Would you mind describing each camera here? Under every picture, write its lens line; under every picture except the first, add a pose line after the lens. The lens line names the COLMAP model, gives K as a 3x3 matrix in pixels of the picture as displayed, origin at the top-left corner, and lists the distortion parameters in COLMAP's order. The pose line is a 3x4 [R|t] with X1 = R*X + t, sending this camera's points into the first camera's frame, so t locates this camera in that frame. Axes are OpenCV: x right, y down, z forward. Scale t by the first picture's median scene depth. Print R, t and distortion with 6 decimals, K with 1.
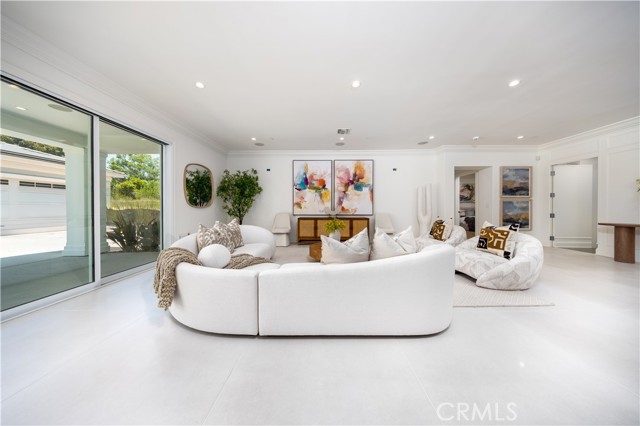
lens RADIAL K [[187.4, 0, 316.3], [0, 187.4, 209.5], [0, 0, 1]] dist [0.001288, -0.000051]
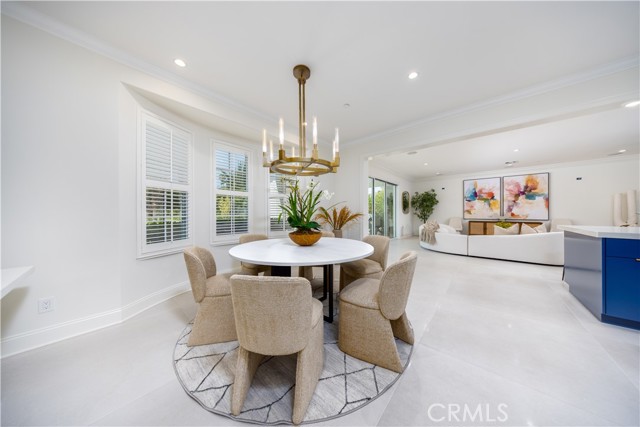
lens RADIAL K [[187.4, 0, 329.1], [0, 187.4, 212.5], [0, 0, 1]] dist [0.001288, -0.000051]
pose [[0.787148, -0.004121, -0.616750, -0.051543], [-0.000930, 0.999969, -0.007868, -0.006690], [0.616763, 0.006767, 0.787120, -0.750379]]
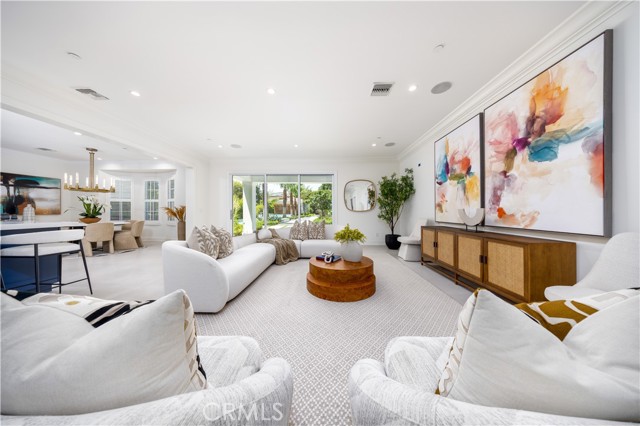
lens RADIAL K [[187.4, 0, 322.2], [0, 187.4, 211.2], [0, 0, 1]] dist [0.001288, -0.000051]
pose [[-0.001558, -0.005215, -0.999985, 0.568204], [-0.006294, 0.999967, -0.005205, -0.003158], [0.999979, 0.006285, -0.001590, 0.594079]]
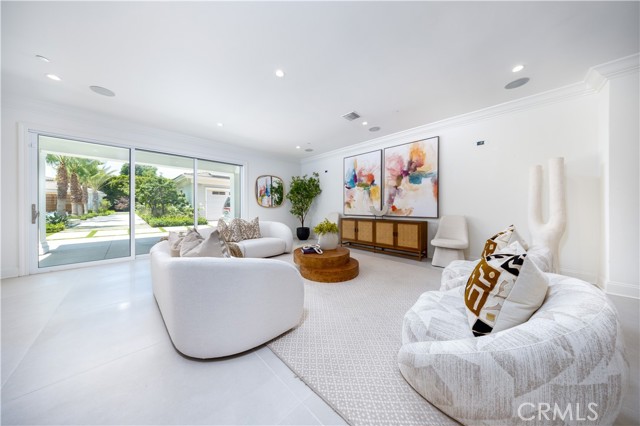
lens RADIAL K [[187.4, 0, 320.7], [0, 187.4, 210.1], [0, 0, 1]] dist [0.001288, -0.000051]
pose [[0.728188, 0.009366, -0.685314, 0.455896], [-0.003472, 0.999944, 0.009977, -0.003751], [0.685369, -0.004885, 0.728180, 0.217014]]
